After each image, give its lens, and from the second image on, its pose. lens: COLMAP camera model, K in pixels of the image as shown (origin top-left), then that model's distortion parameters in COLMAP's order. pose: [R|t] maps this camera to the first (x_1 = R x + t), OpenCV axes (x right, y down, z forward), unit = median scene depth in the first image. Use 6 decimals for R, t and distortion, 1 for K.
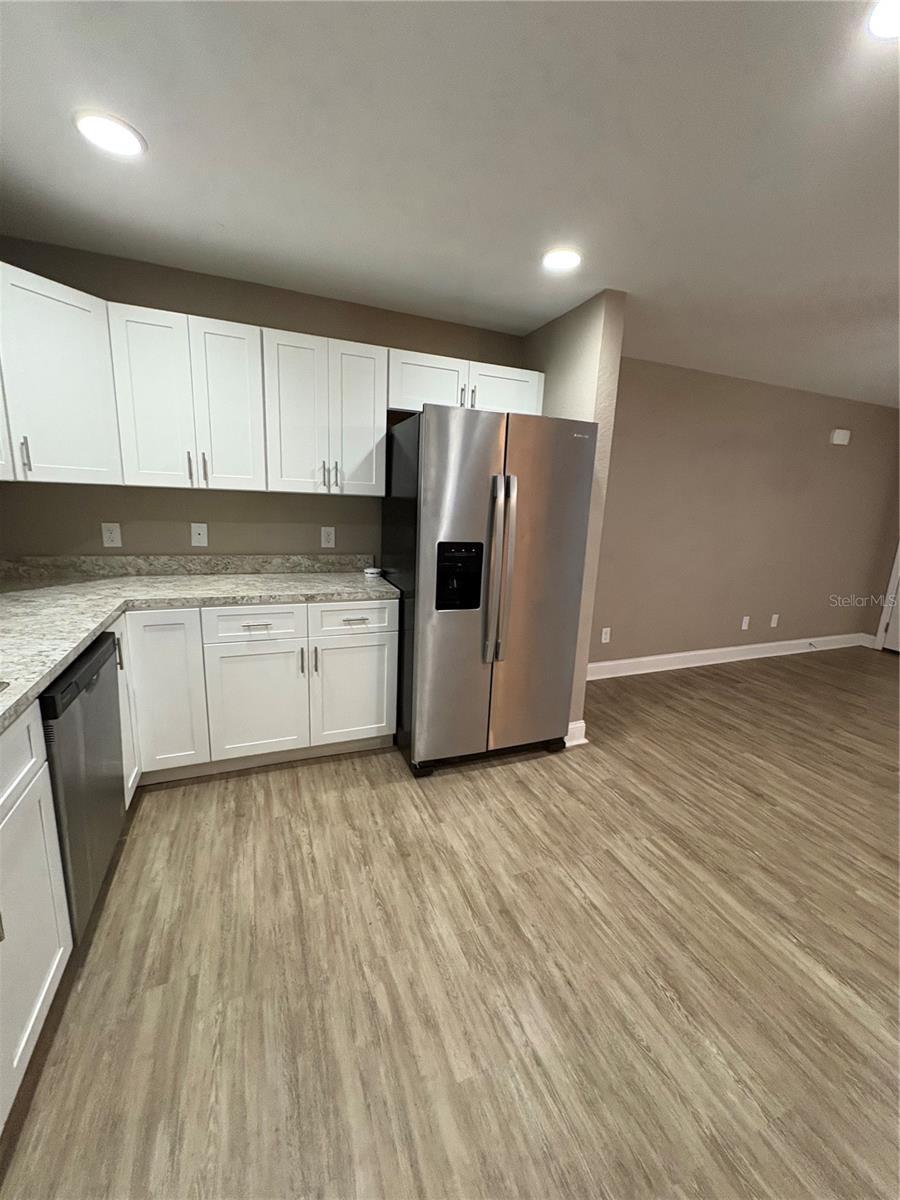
lens RADIAL K [[479.8, 0, 446.2], [0, 479.8, 600.5], [0, 0, 1]] dist [0.002365, -0.000316]
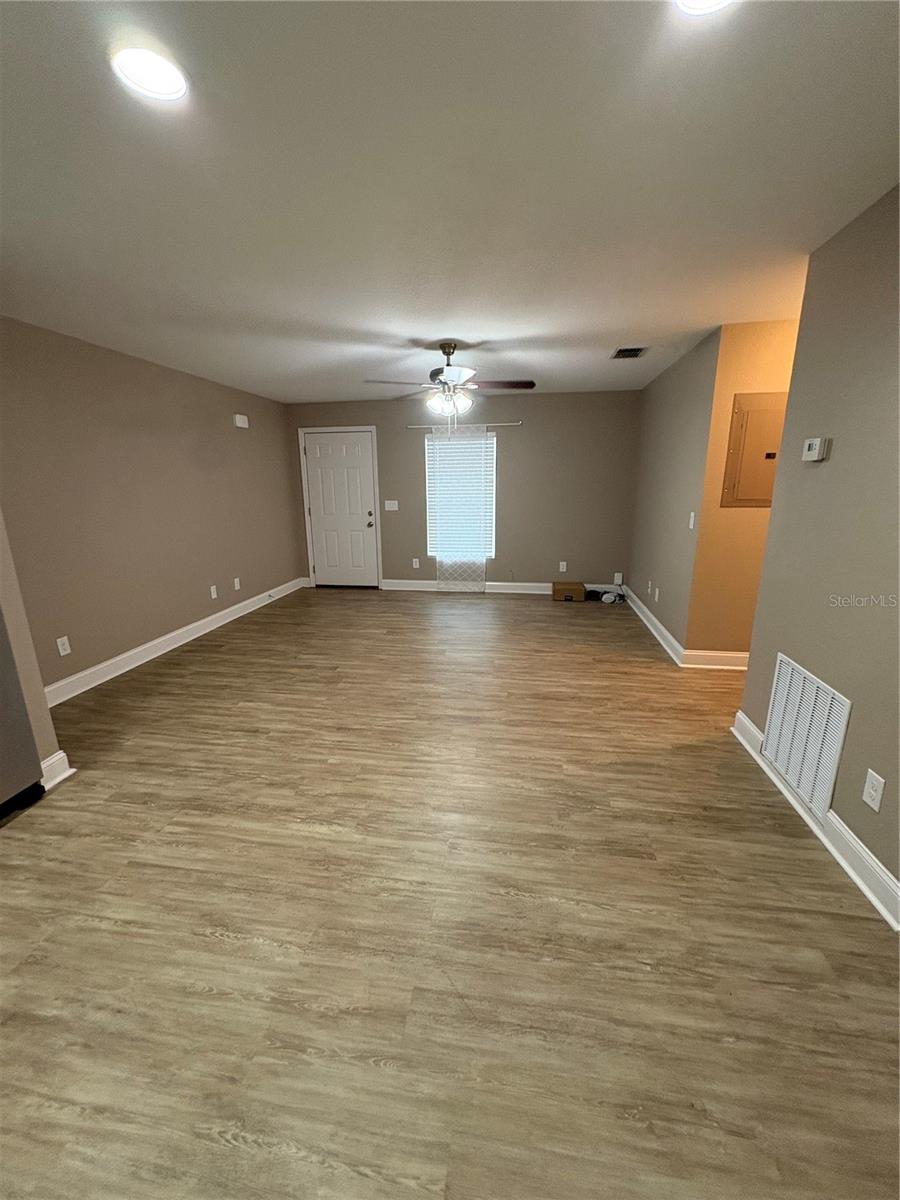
lens RADIAL K [[479.8, 0, 453.7], [0, 479.8, 599.3], [0, 0, 1]] dist [0.002365, -0.000316]
pose [[0.512903, -0.255393, 0.819576, 0.016432], [0.216485, 0.962344, 0.164402, 0.003420], [-0.830701, 0.093104, 0.548878, -0.086582]]
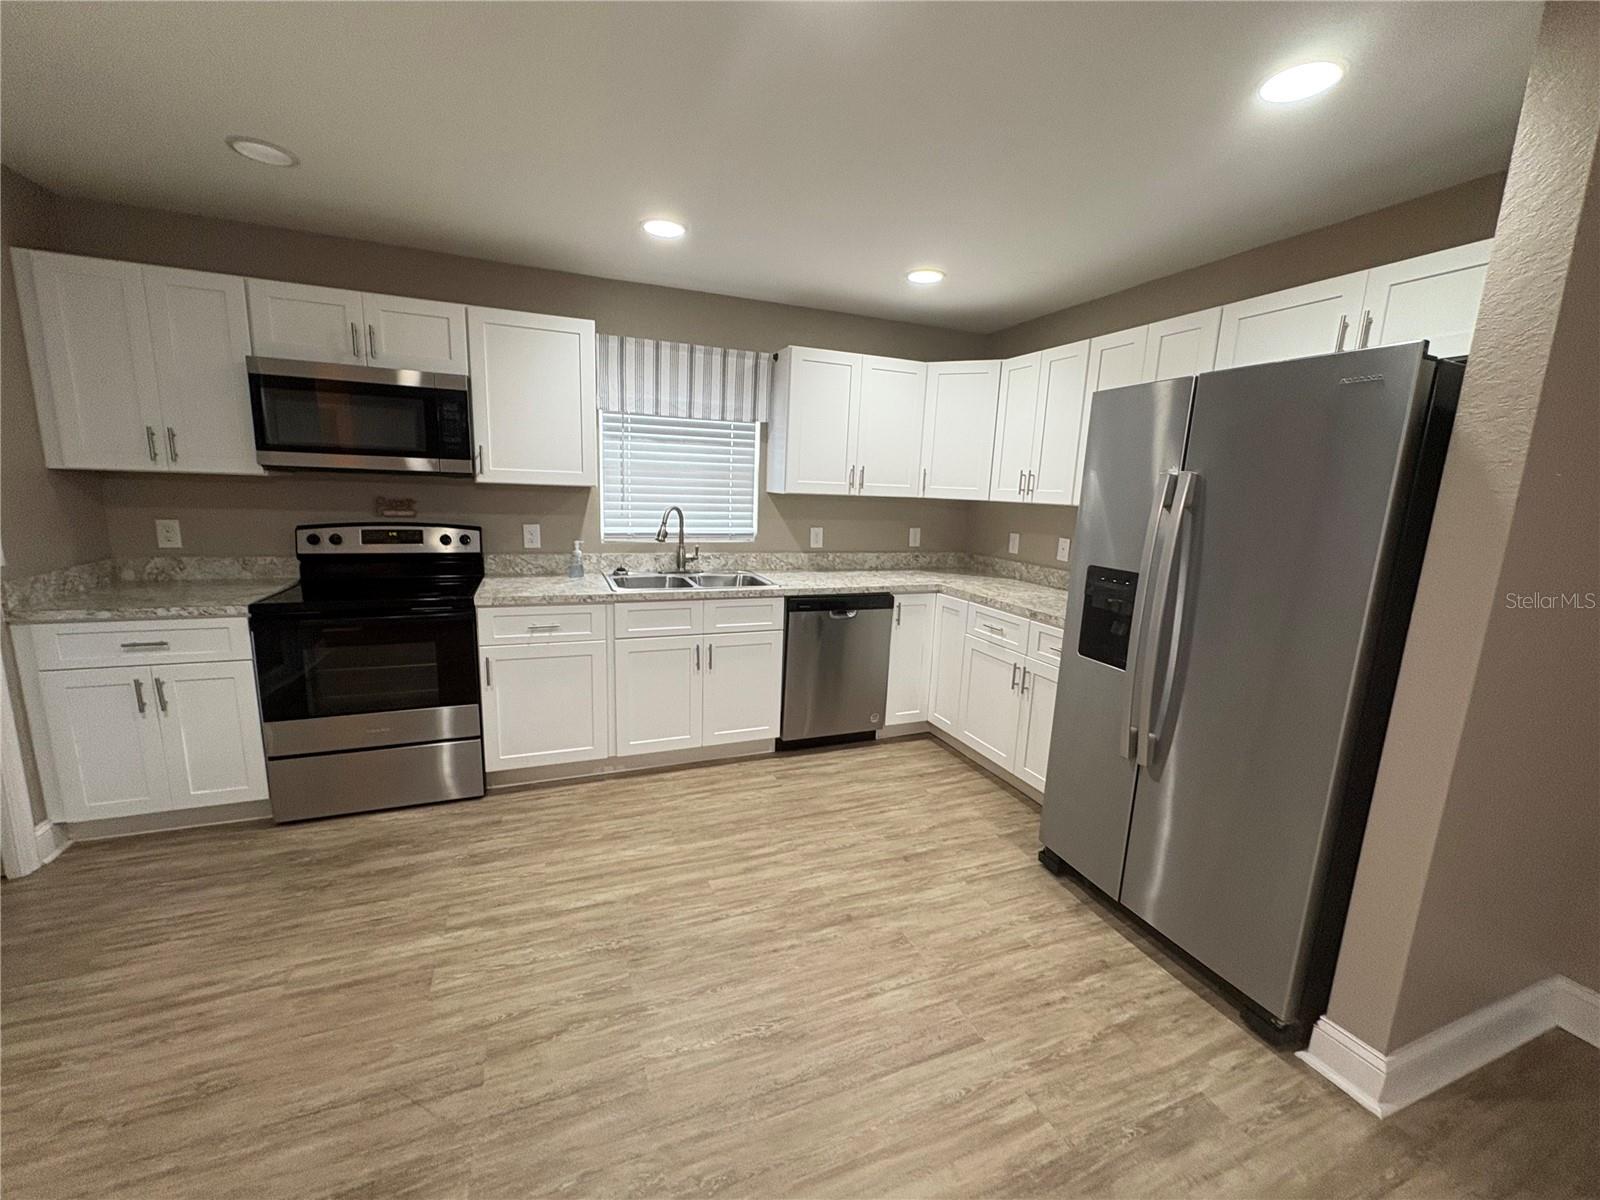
lens RADIAL K [[639.7, 0, 799.8], [0, 639.7, 602.5], [0, 0, 1]] dist [0.002365, -0.000316]
pose [[-0.007296, 0.136484, -0.990615, 0.950635], [-0.250330, 0.958849, 0.133951, -0.080701], [0.968133, 0.248959, 0.027170, 0.511961]]
